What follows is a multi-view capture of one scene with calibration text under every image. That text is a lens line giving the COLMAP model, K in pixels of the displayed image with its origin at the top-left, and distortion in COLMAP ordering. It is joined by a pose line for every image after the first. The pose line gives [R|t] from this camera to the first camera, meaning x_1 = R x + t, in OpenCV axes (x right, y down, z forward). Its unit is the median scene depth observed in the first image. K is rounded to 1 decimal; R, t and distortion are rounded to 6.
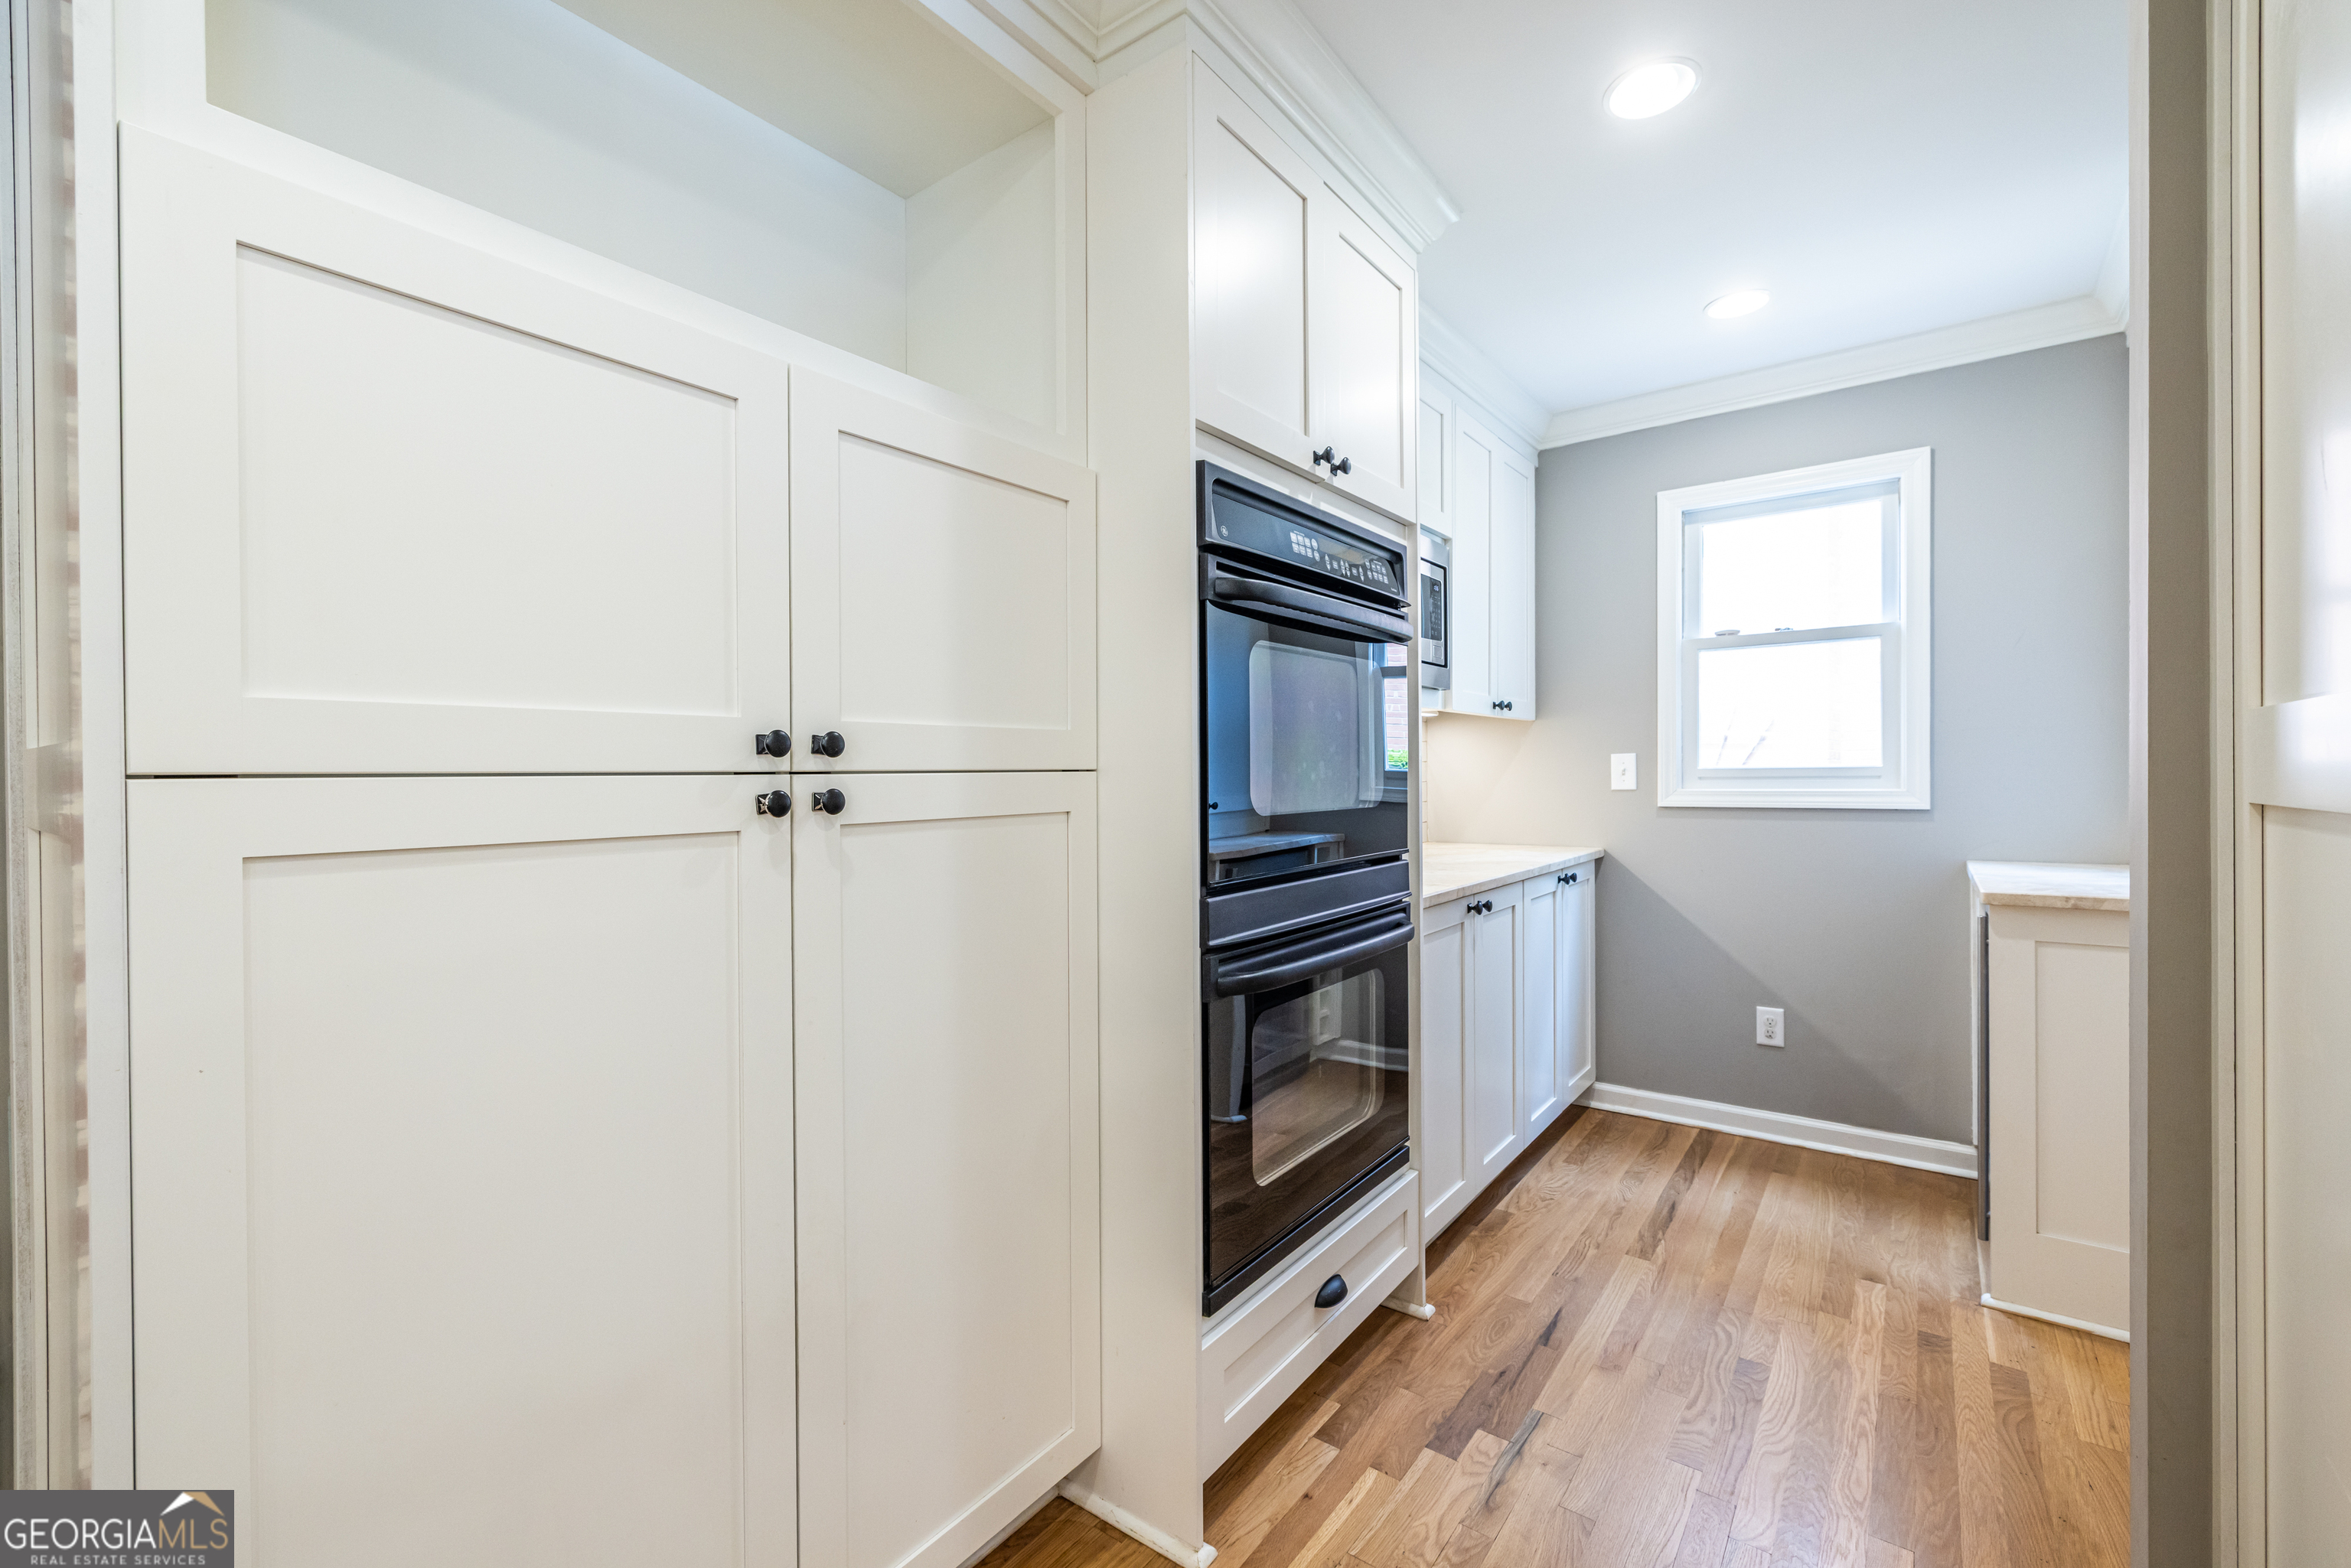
lens RADIAL K [[996.3, 0, 1175.5], [0, 996.3, 784.0], [0, 0, 1]] dist [0.000284, -0.000023]
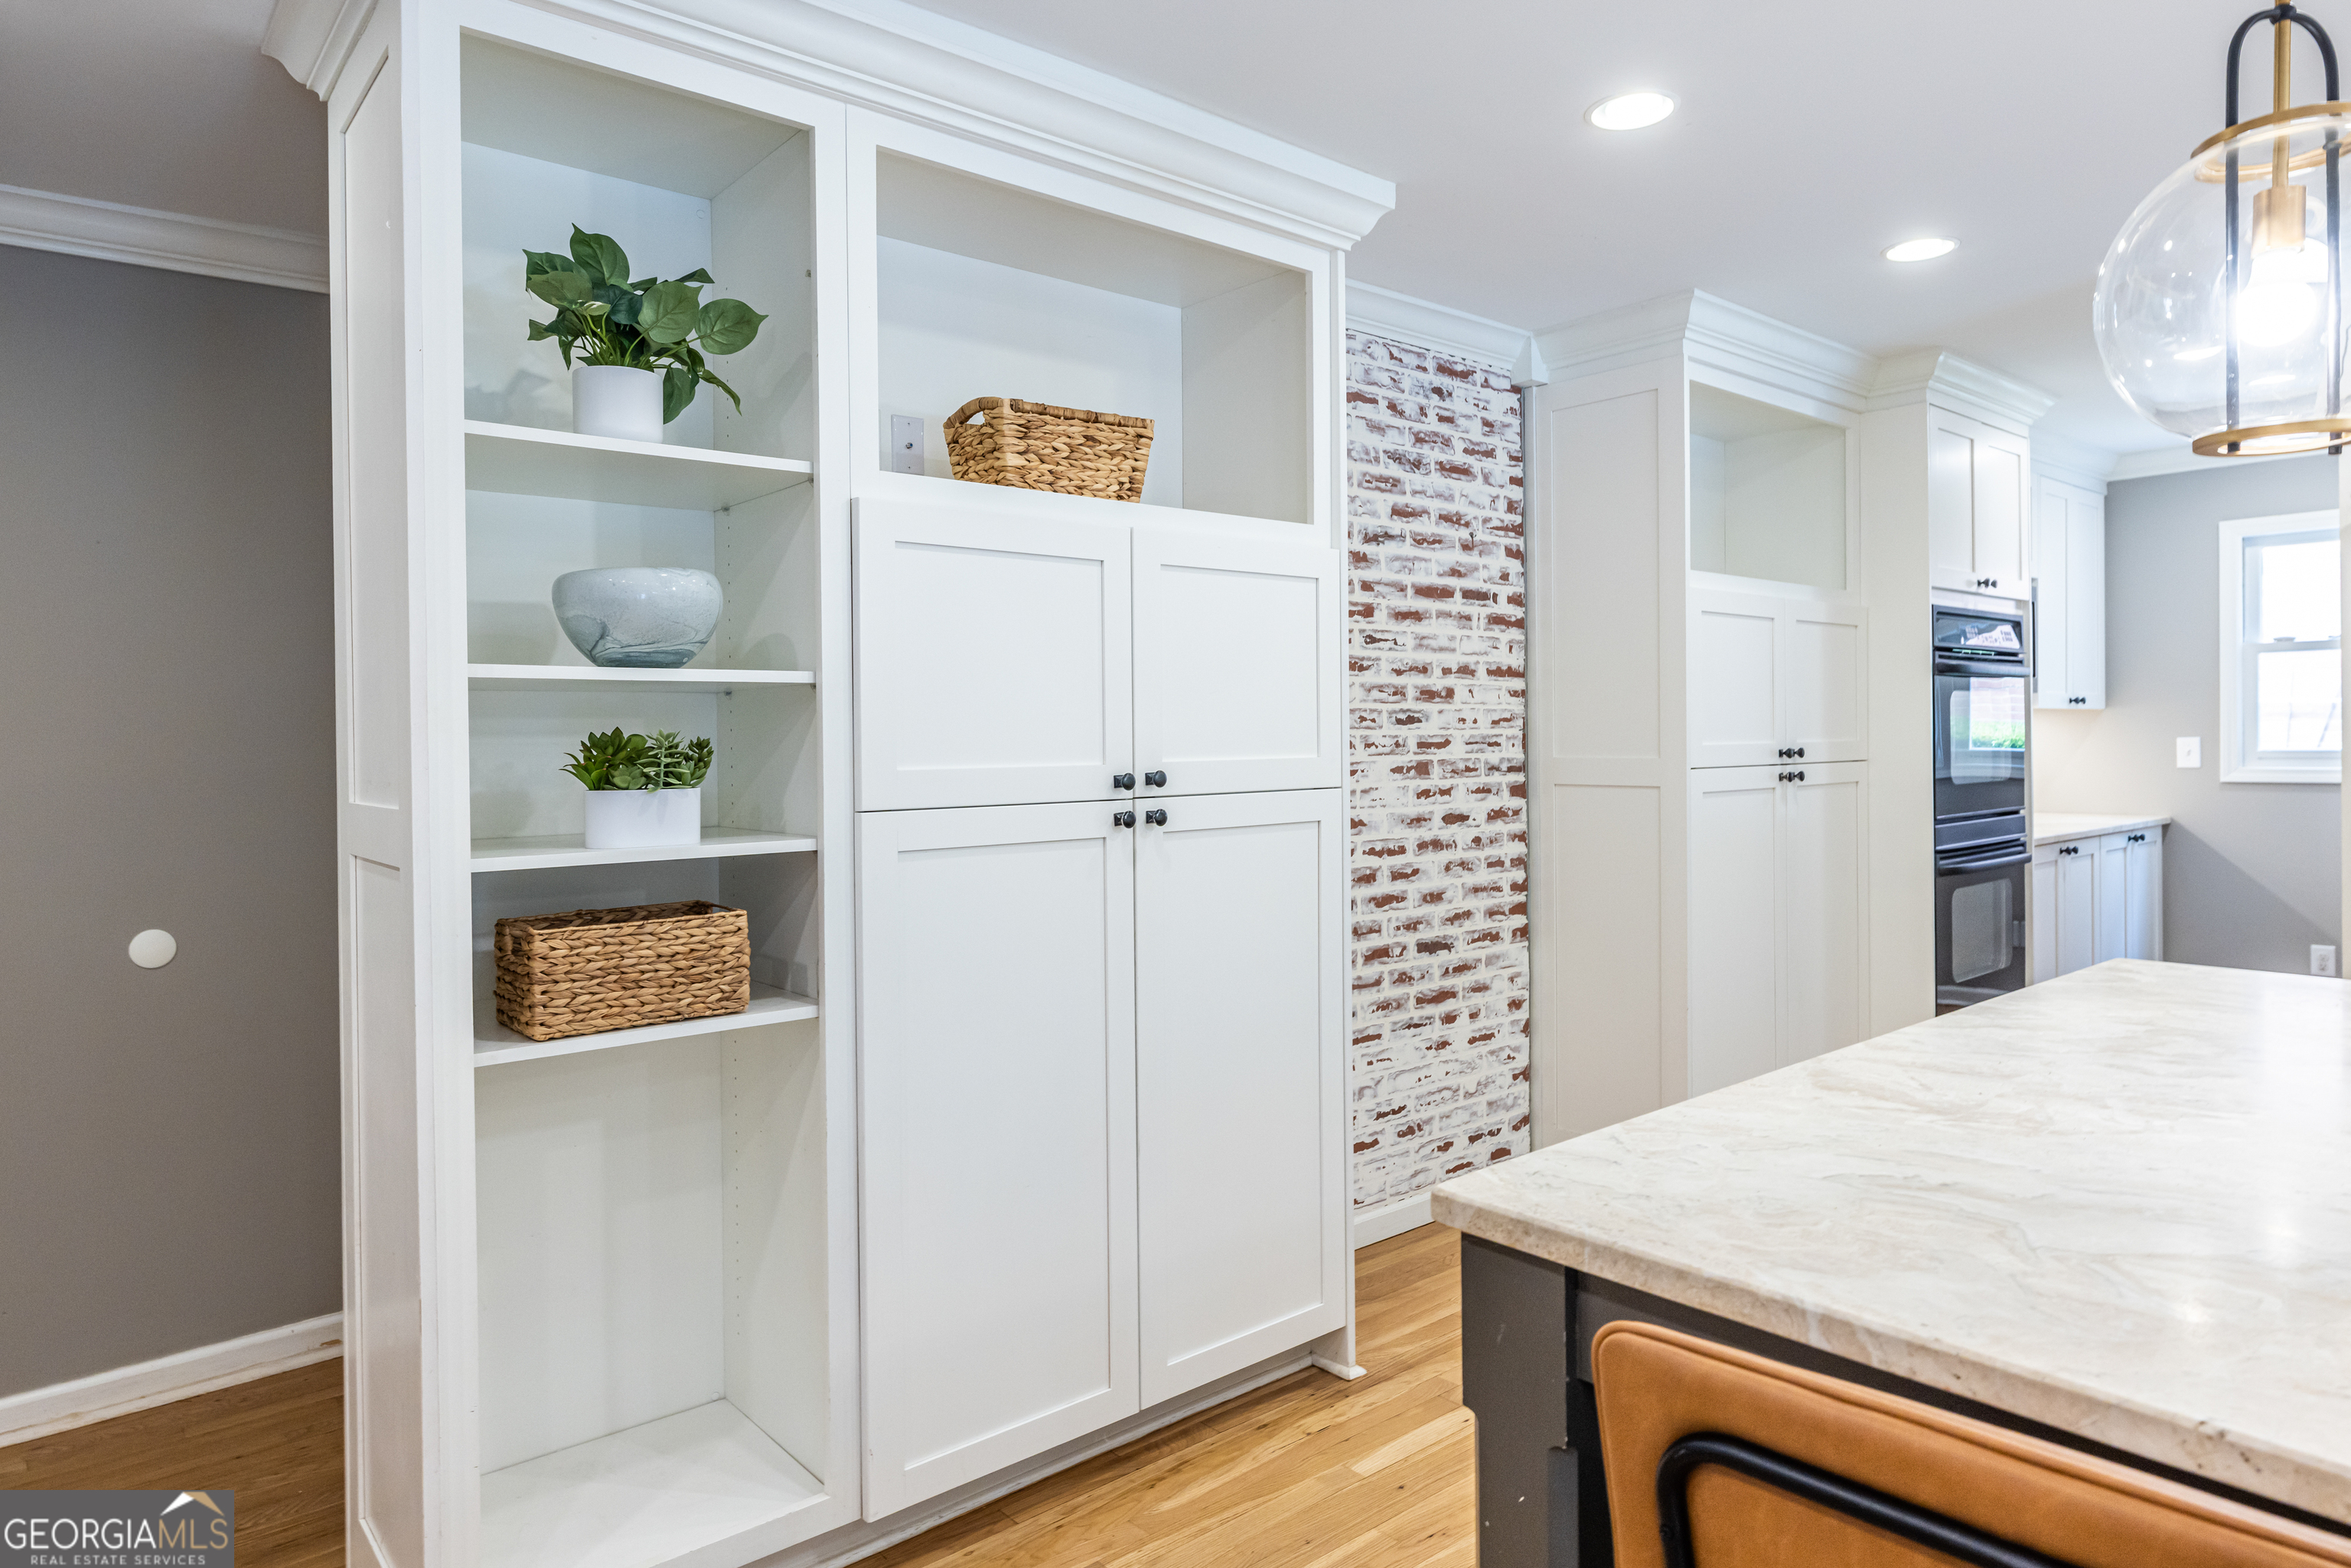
lens RADIAL K [[1446.9, 0, 1144.2], [0, 1446.9, 752.4], [0, 0, 1]] dist [-0.001273, -0.000336]
pose [[0.975404, -0.002379, -0.220413, -0.585885], [0.002528, 0.999997, 0.000393, -0.023880], [0.220412, -0.000940, 0.975407, -1.453182]]
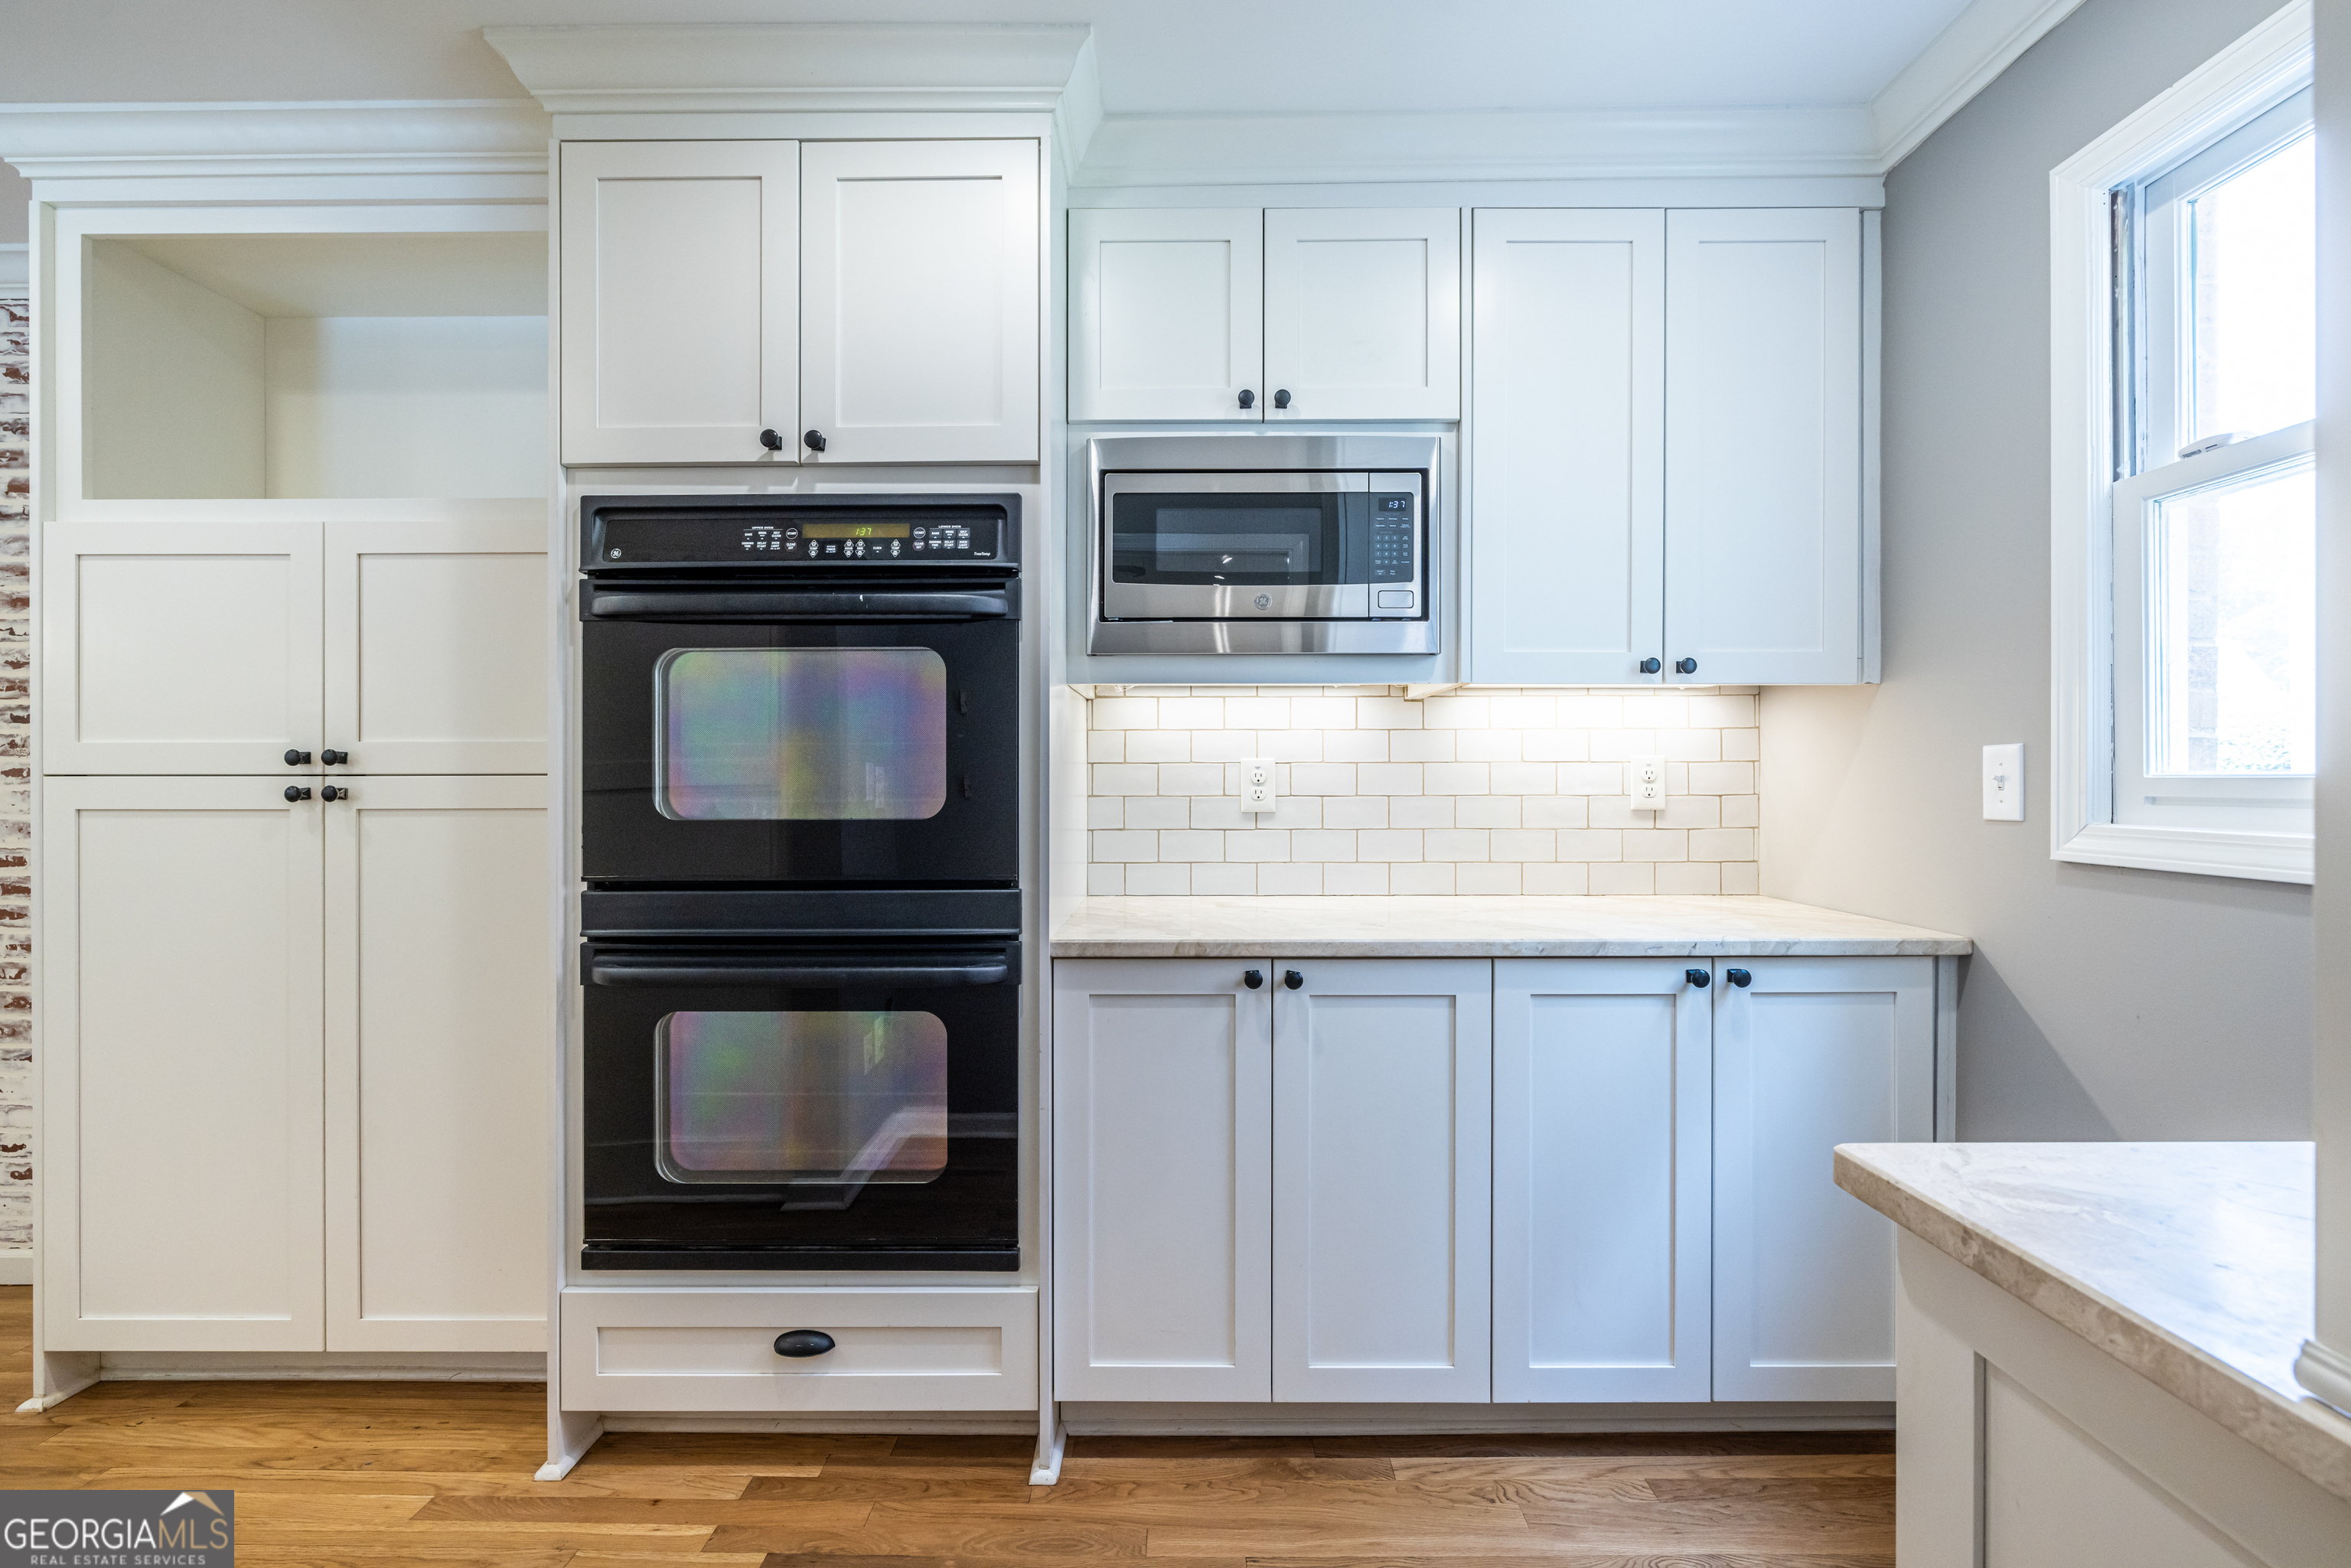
lens RADIAL K [[1041.1, 0, 1175.5], [0, 1041.1, 784.0], [0, 0, 1]] dist [-0.004408, -0.000510]
pose [[0.589087, 0.011523, -0.807987, 0.914760], [-0.014028, 0.999893, 0.004032, -0.011937], [0.807948, 0.008959, 0.589186, 0.576474]]
